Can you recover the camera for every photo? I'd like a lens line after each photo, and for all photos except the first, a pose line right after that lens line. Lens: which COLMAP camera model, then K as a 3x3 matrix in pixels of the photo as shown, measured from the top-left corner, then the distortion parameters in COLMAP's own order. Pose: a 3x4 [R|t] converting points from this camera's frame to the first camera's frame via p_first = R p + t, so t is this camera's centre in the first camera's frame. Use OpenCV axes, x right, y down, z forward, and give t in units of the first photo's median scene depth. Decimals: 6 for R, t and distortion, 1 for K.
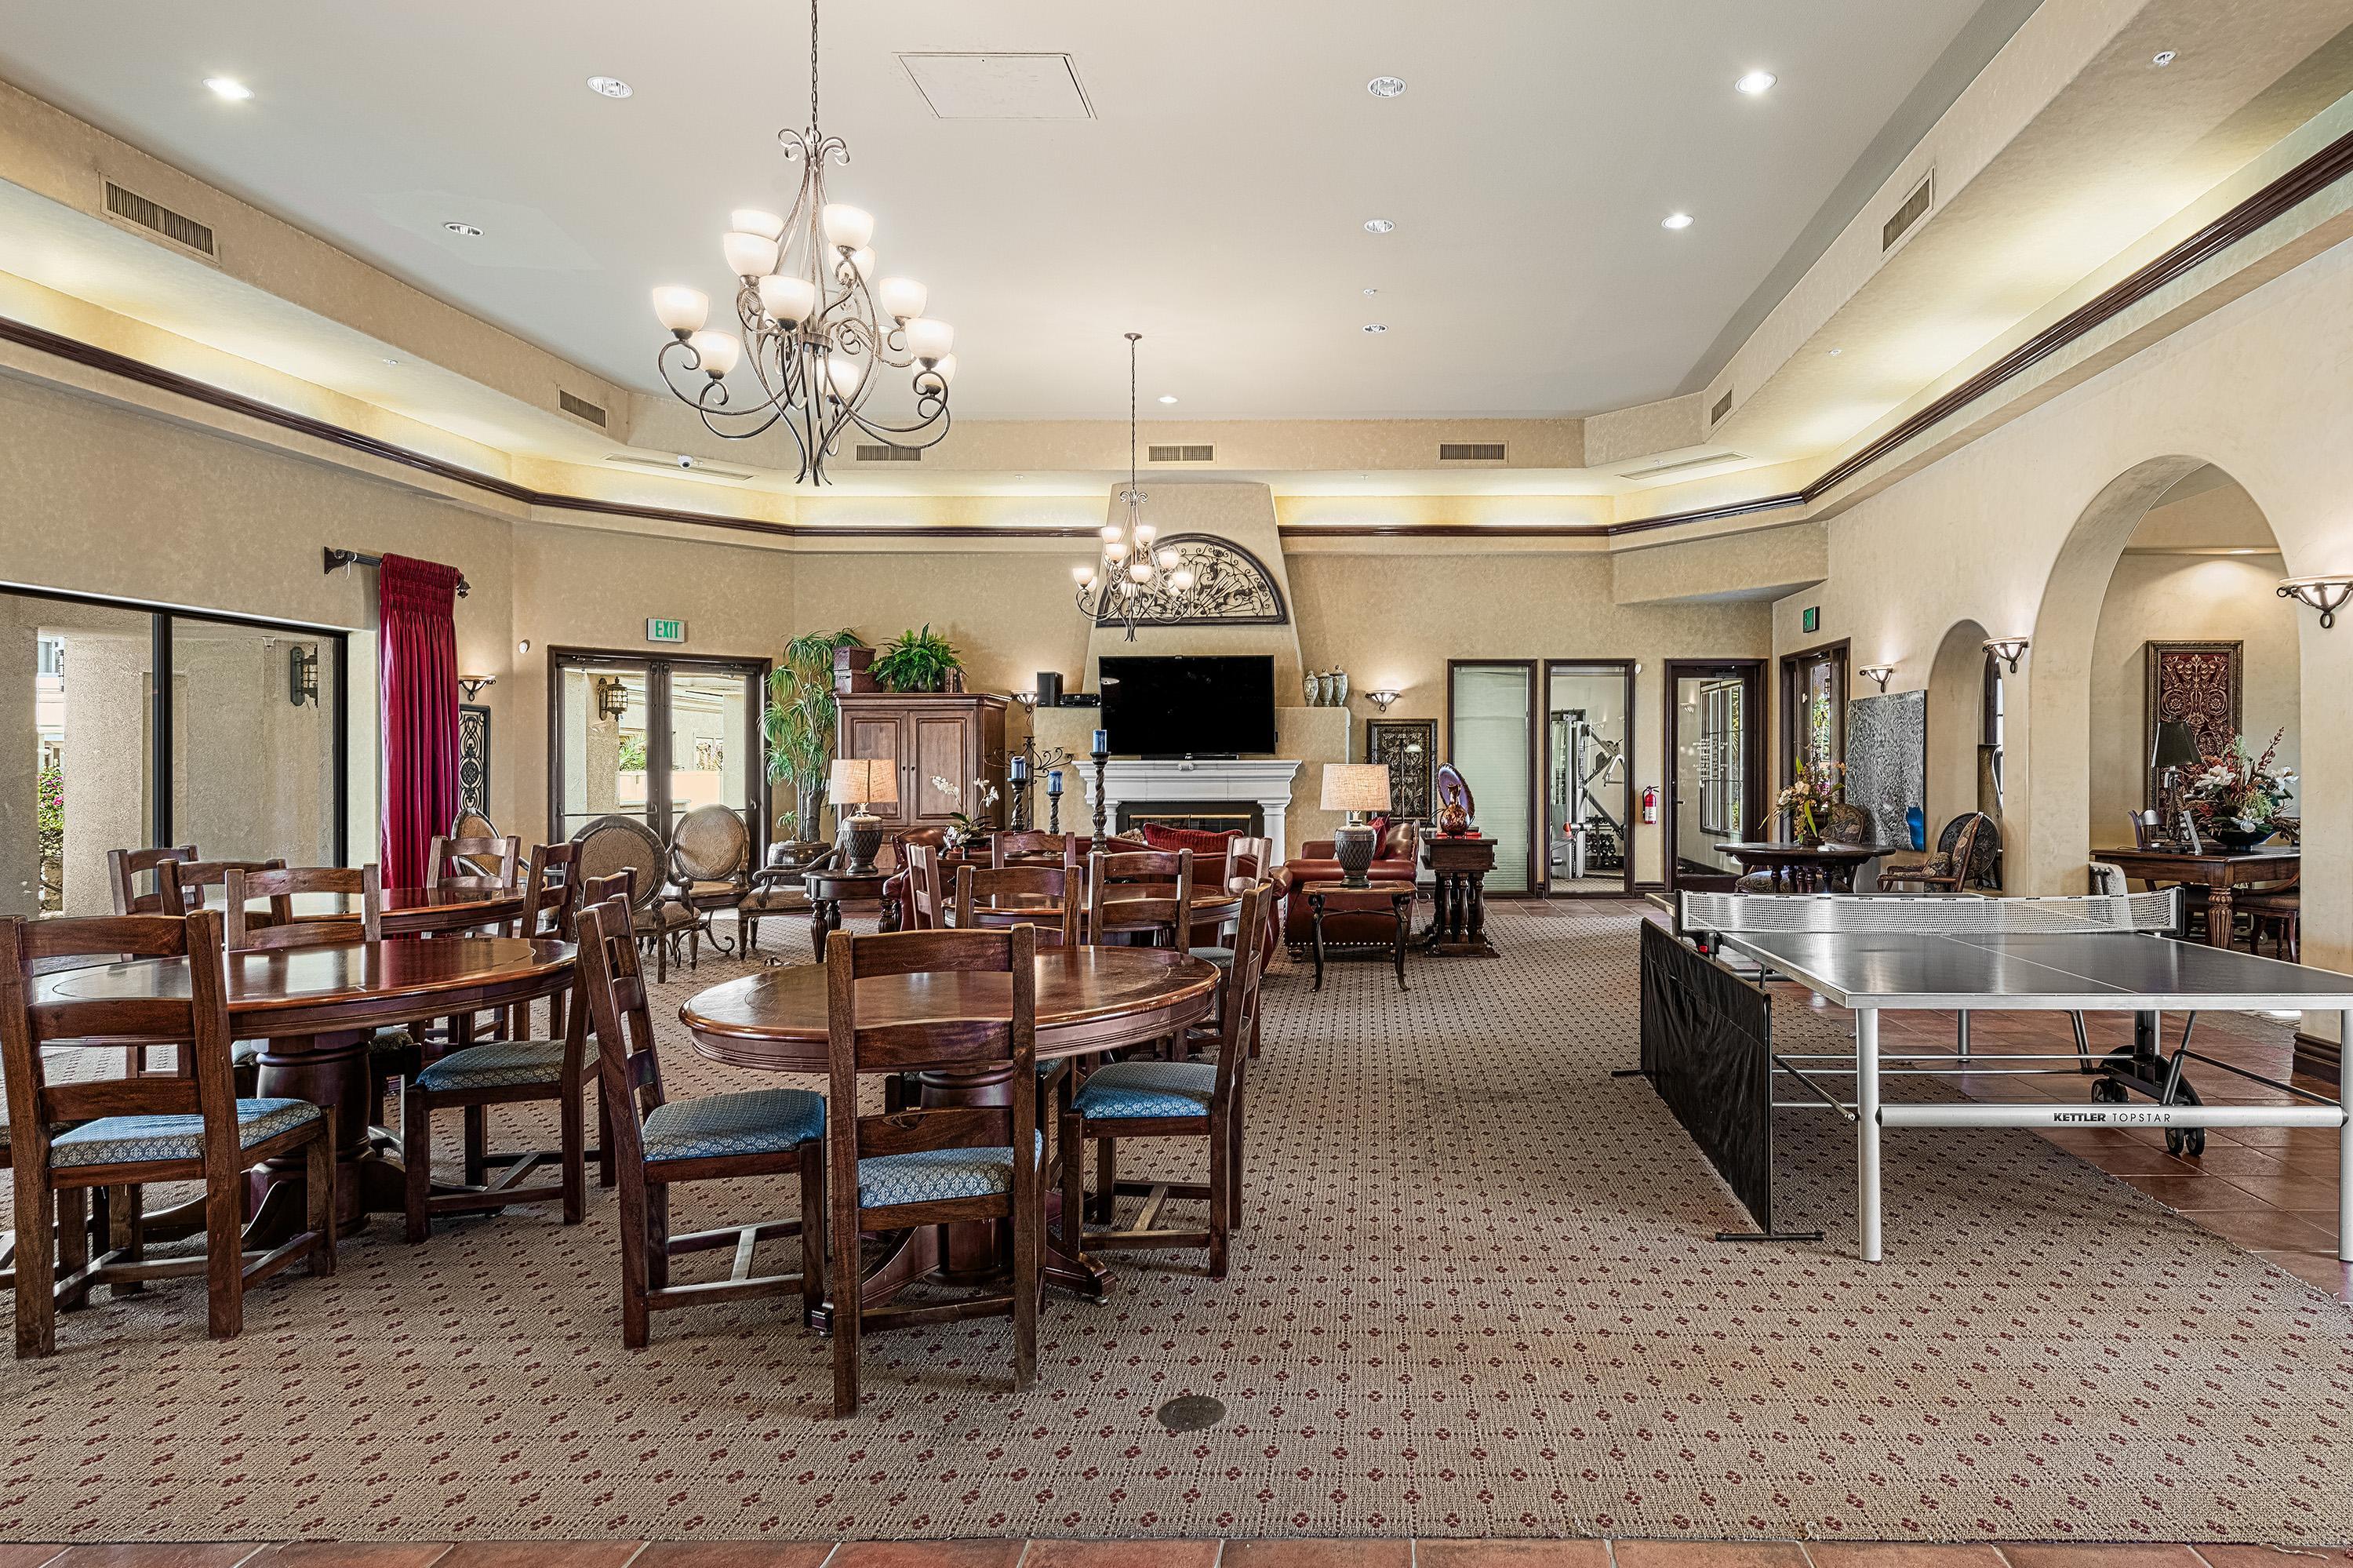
lens RADIAL K [[1288.9, 0, 1176.5], [0, 1288.9, 784.0], [0, 0, 1]] dist [-0.085534, -0.000451]
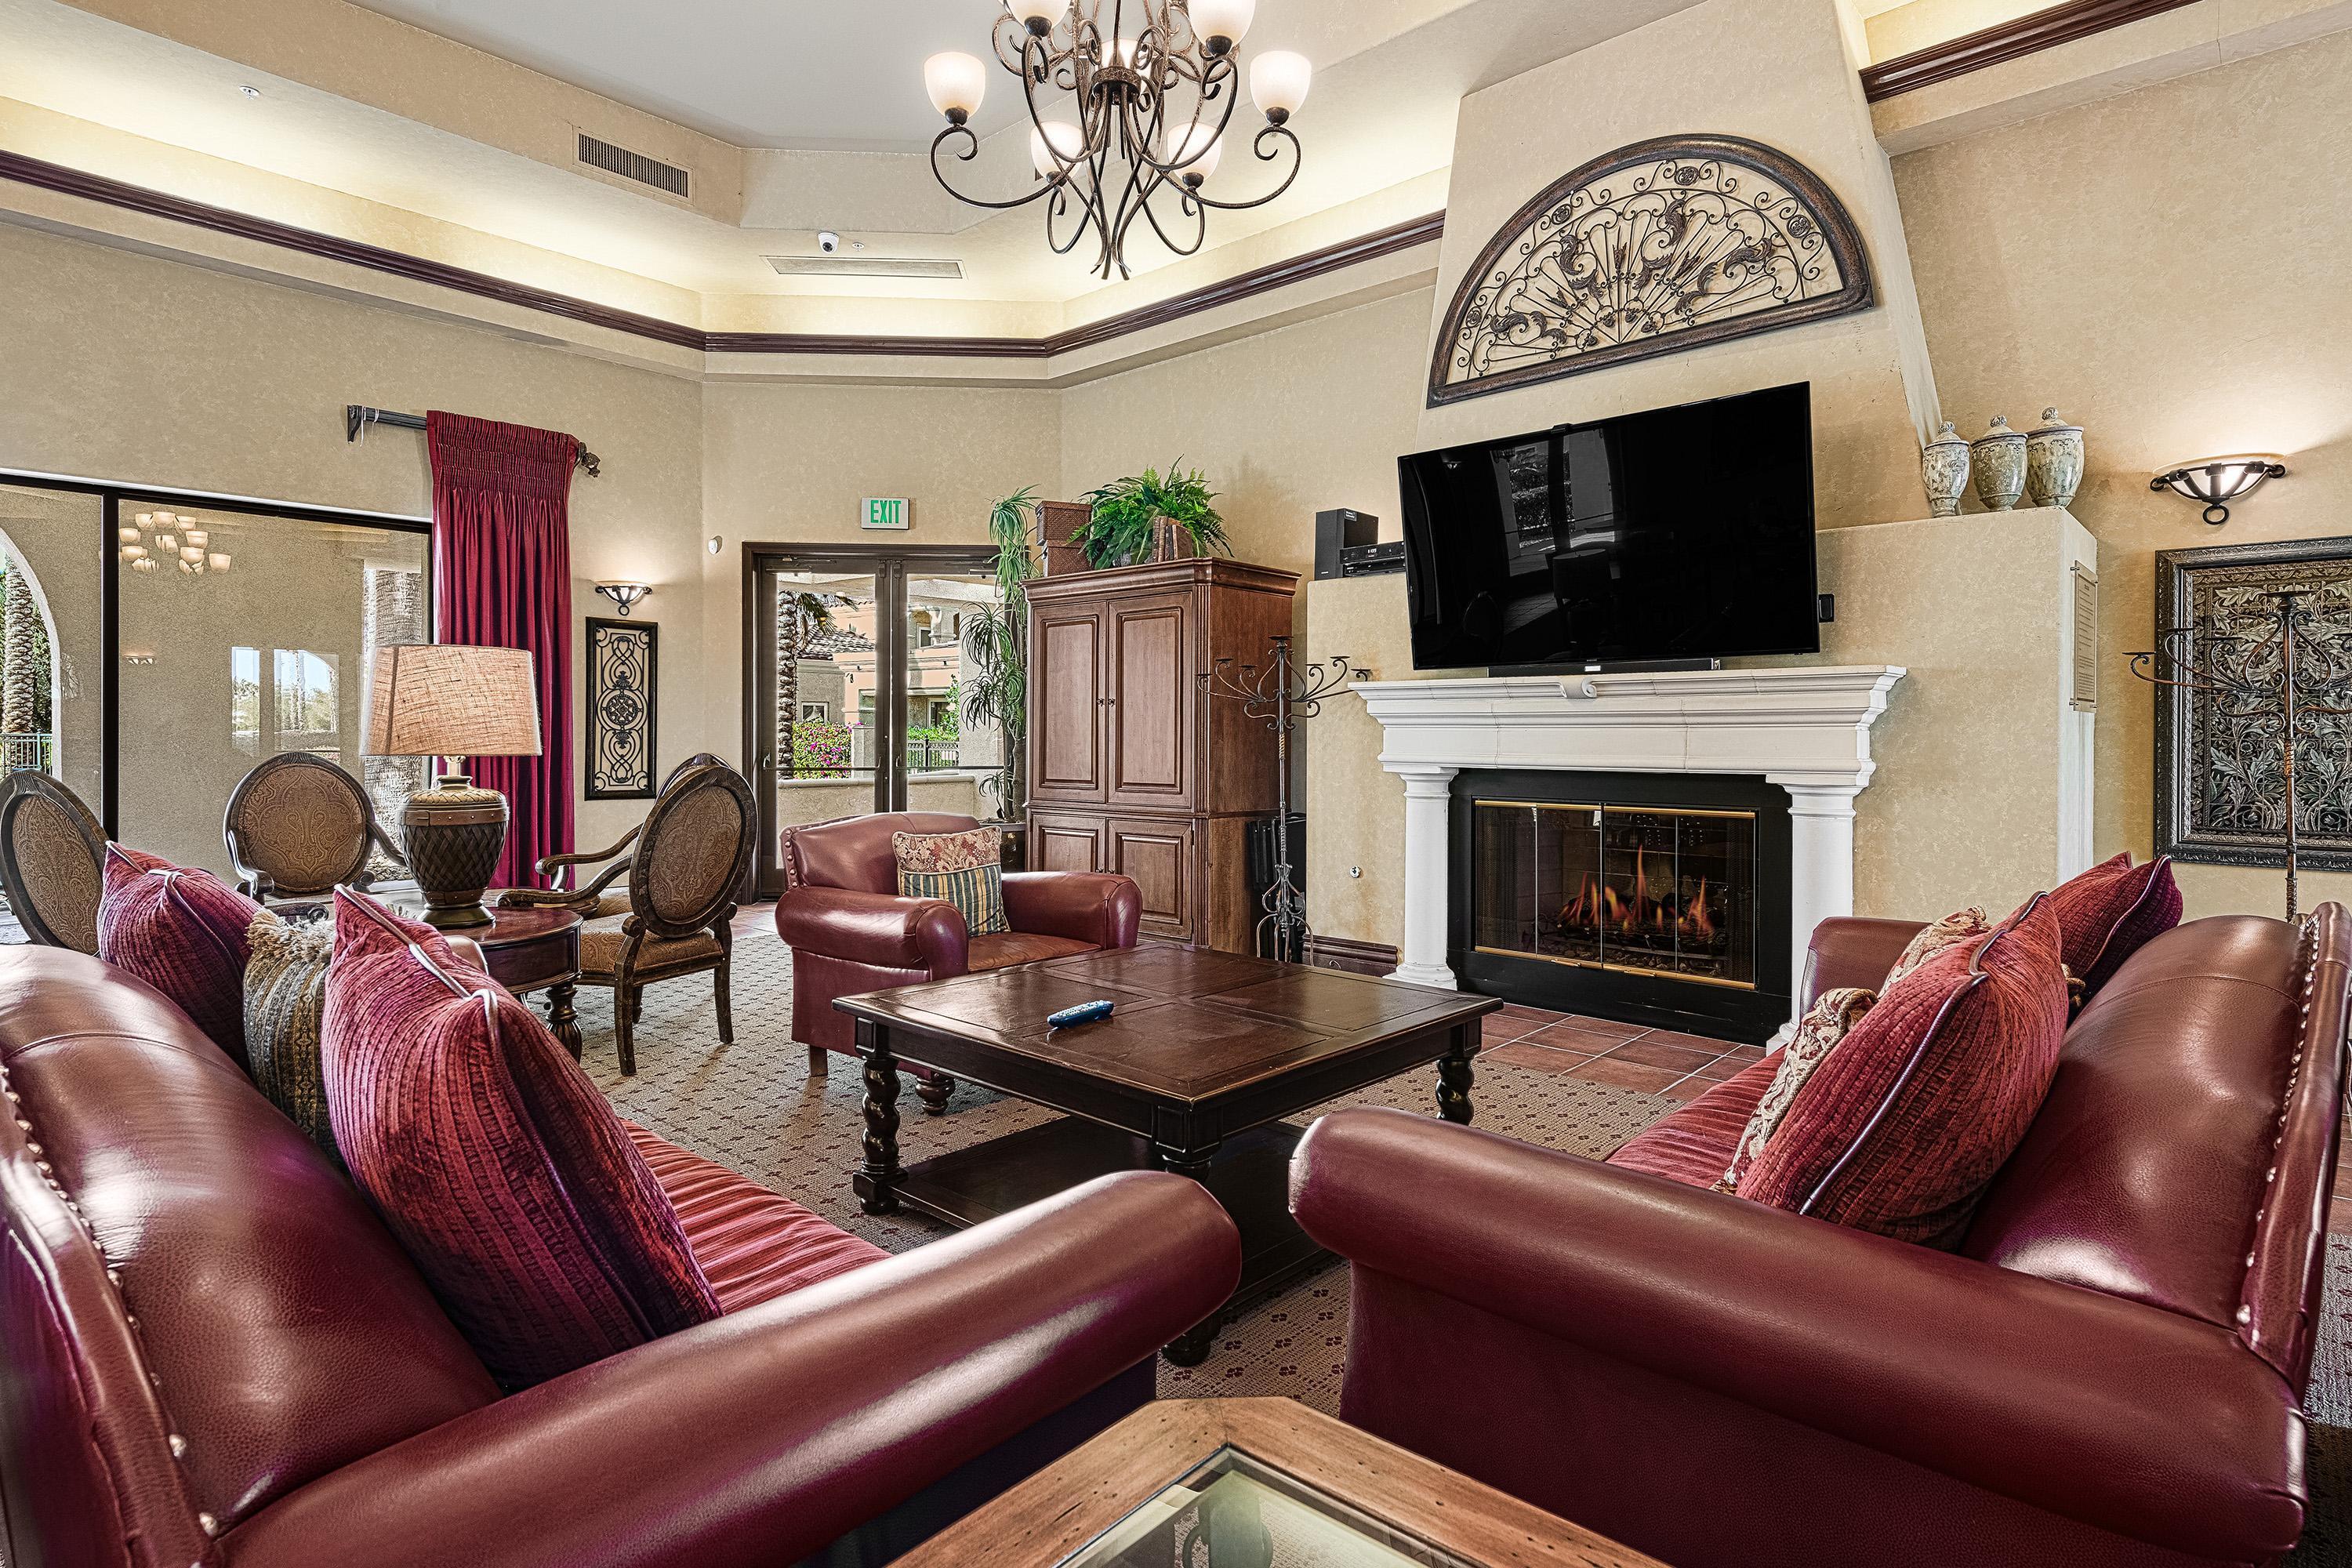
lens RADIAL K [[1162.6, 0, 1168.5], [0, 1162.6, 737.0], [0, 0, 1]] dist [-0.003627, -0.001613]
pose [[0.818585, 0.009957, -0.574299, 0.112637], [-0.015381, 0.999871, -0.004588, 0.005695], [0.574180, 0.012589, 0.818633, 0.602649]]
